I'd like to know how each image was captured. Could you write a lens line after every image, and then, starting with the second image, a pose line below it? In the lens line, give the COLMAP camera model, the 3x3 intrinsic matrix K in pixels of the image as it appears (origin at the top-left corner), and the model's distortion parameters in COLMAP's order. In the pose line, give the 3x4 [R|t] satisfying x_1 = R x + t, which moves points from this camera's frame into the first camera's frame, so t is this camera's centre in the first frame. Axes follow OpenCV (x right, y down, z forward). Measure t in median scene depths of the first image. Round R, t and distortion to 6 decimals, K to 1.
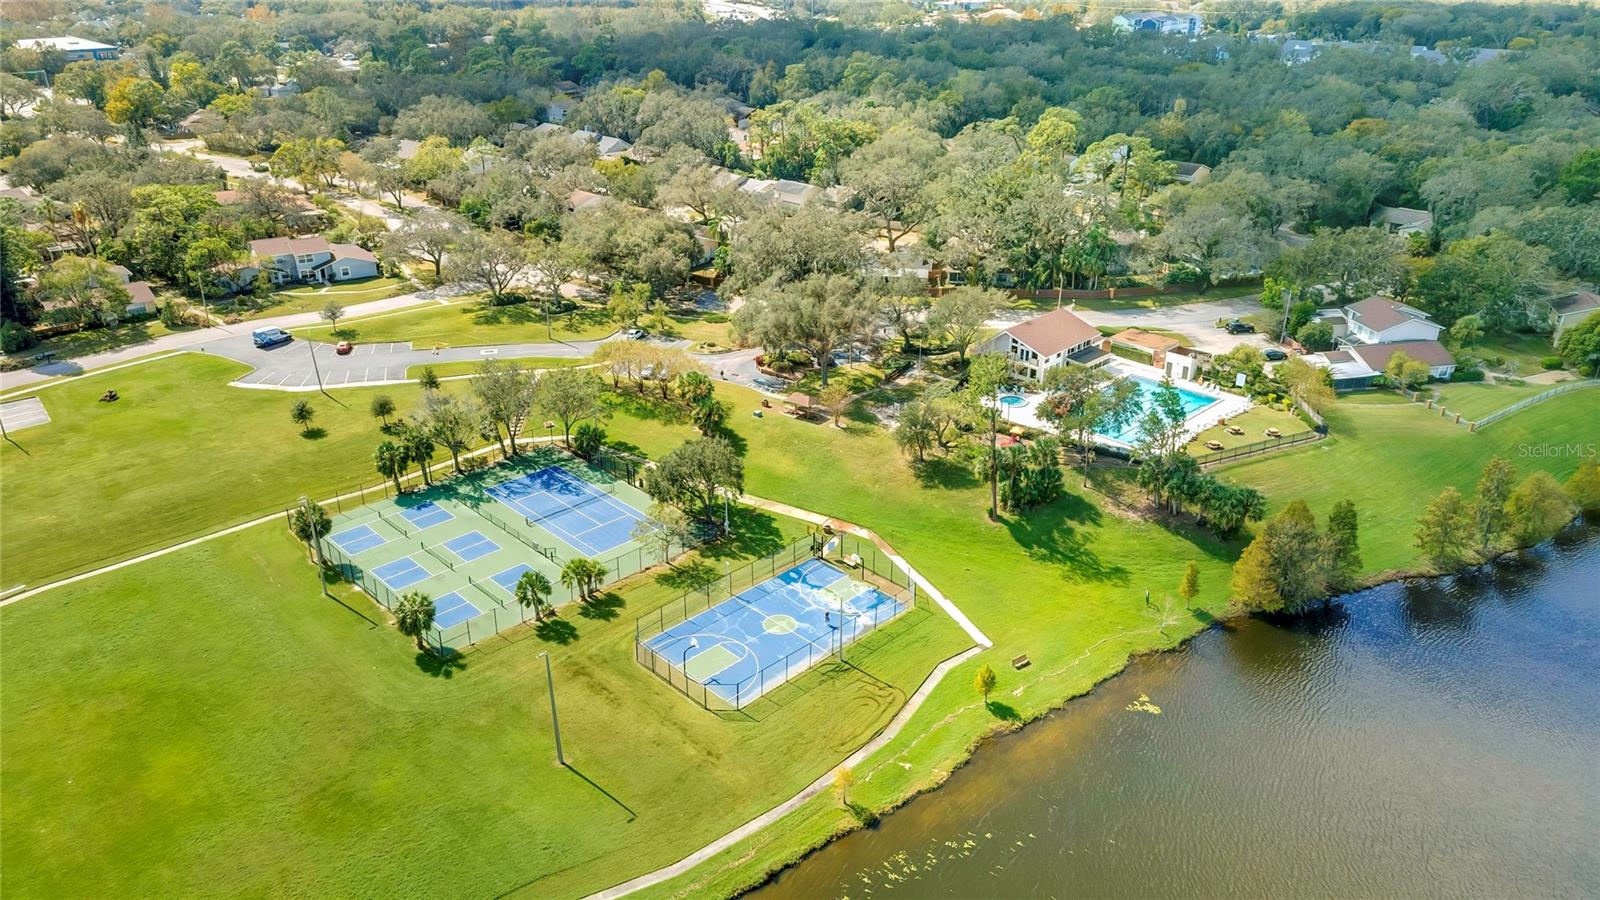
lens RADIAL K [[1155.9, 0, 803.7], [0, 1155.9, 448.1], [0, 0, 1]] dist [0.028312, 0.005664]
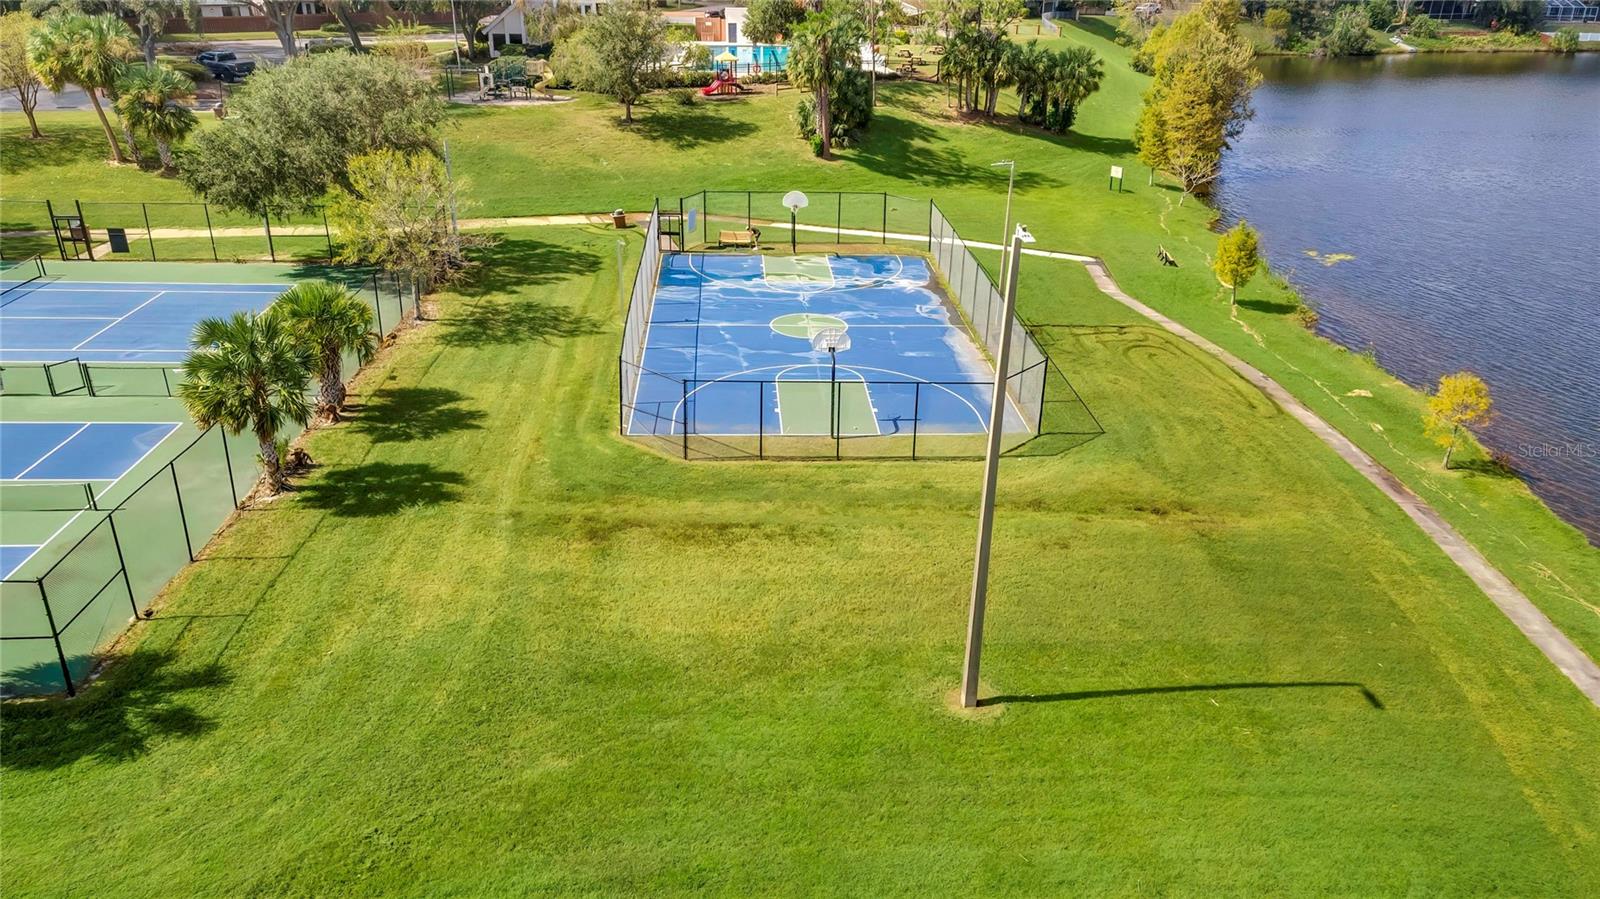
lens RADIAL K [[1155.9, 0, 796.2], [0, 1155.9, 450.5], [0, 0, 1]] dist [0.028312, 0.005664]
pose [[0.666613, -0.304120, 0.680543, -0.315785], [0.302103, 0.944868, 0.126322, 0.131814], [-0.681440, 0.121386, 0.721737, 0.647770]]
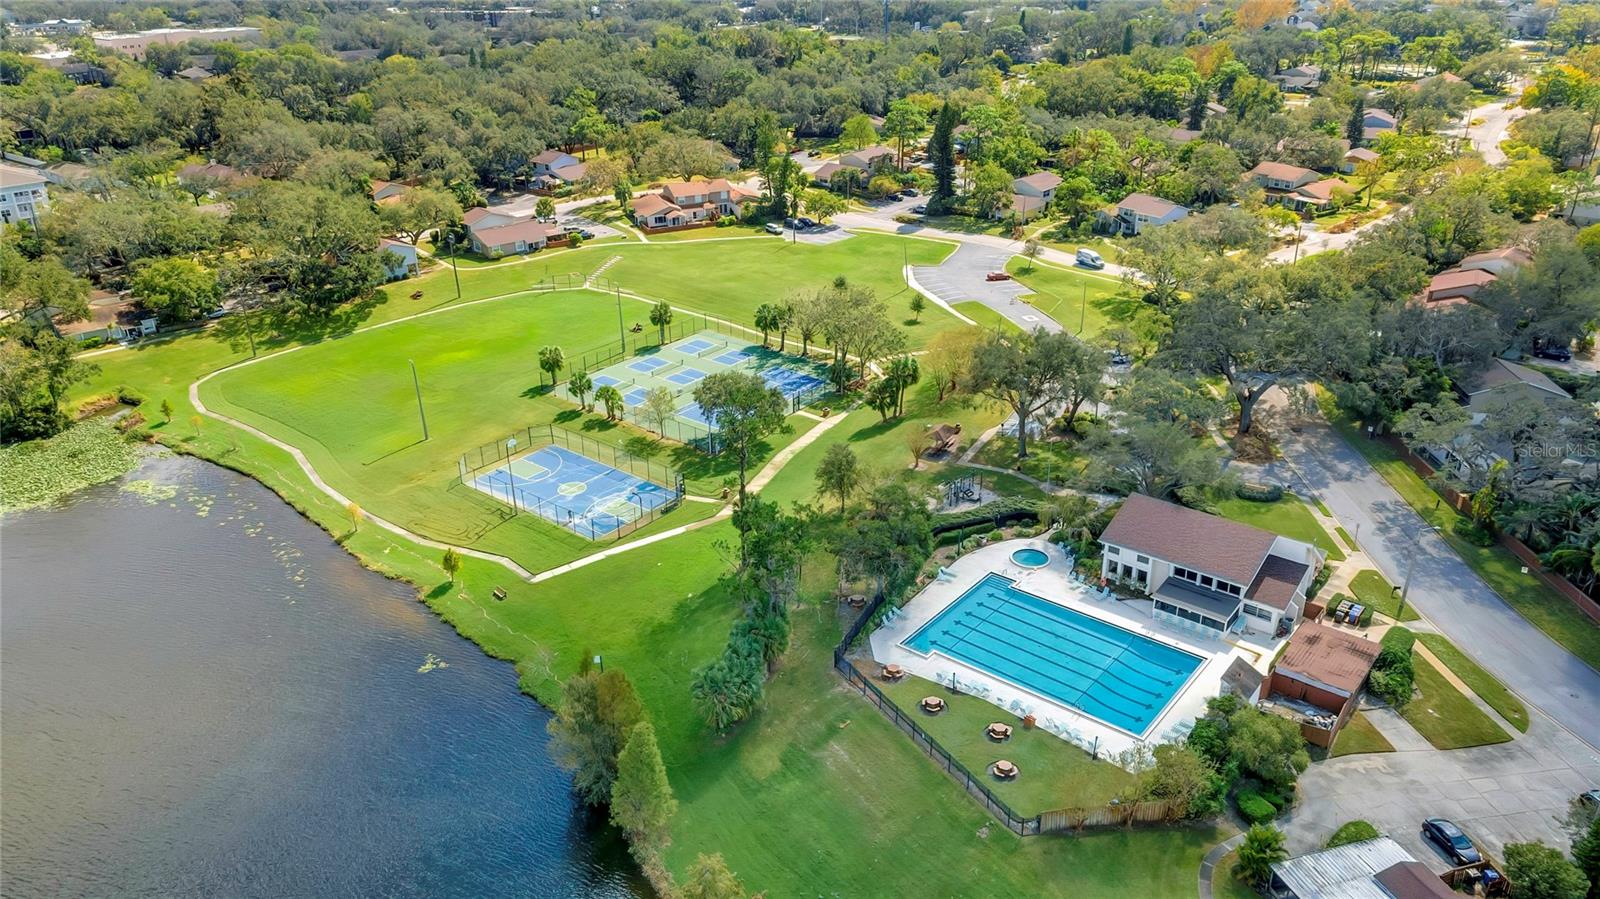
lens RADIAL K [[1155.9, 0, 799.2], [0, 1155.9, 448.2], [0, 0, 1]] dist [0.028312, 0.005664]
pose [[0.097377, 0.412723, -0.905637, 1.030427], [-0.397550, 0.850342, 0.344778, -0.378834], [0.912399, 0.326462, 0.246882, 0.844417]]
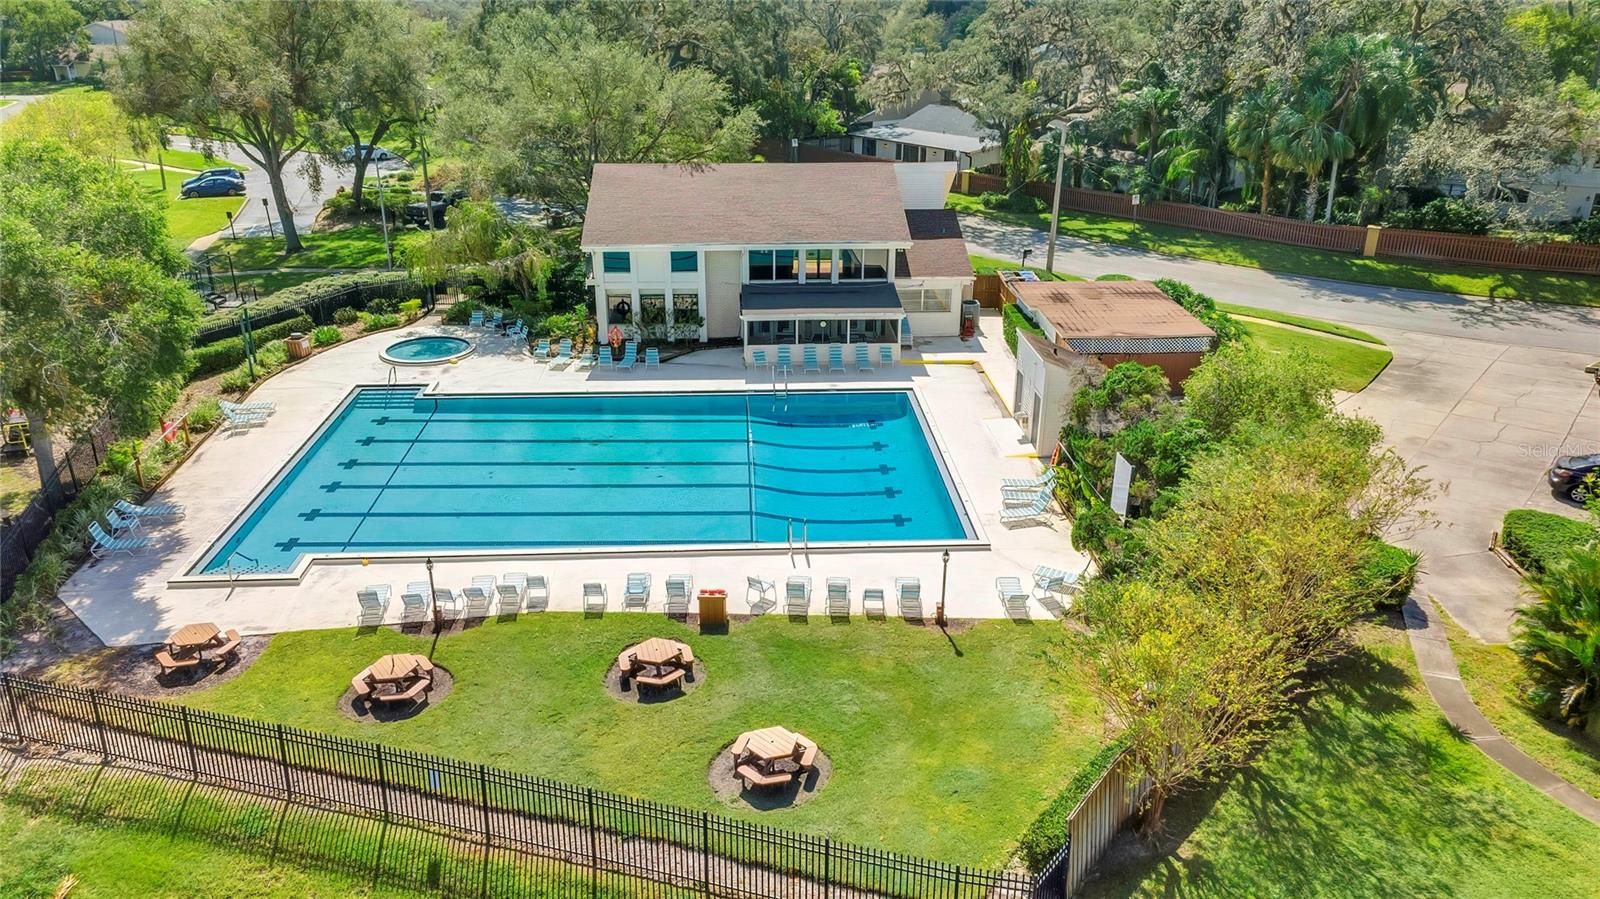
lens RADIAL K [[1155.9, 0, 796.7], [0, 1155.9, 446.5], [0, 0, 1]] dist [0.028312, 0.005664]
pose [[0.740286, 0.261899, -0.619181, 0.576818], [-0.286464, 0.956089, 0.061909, -0.070603], [0.608206, 0.131543, 0.782804, 1.046707]]
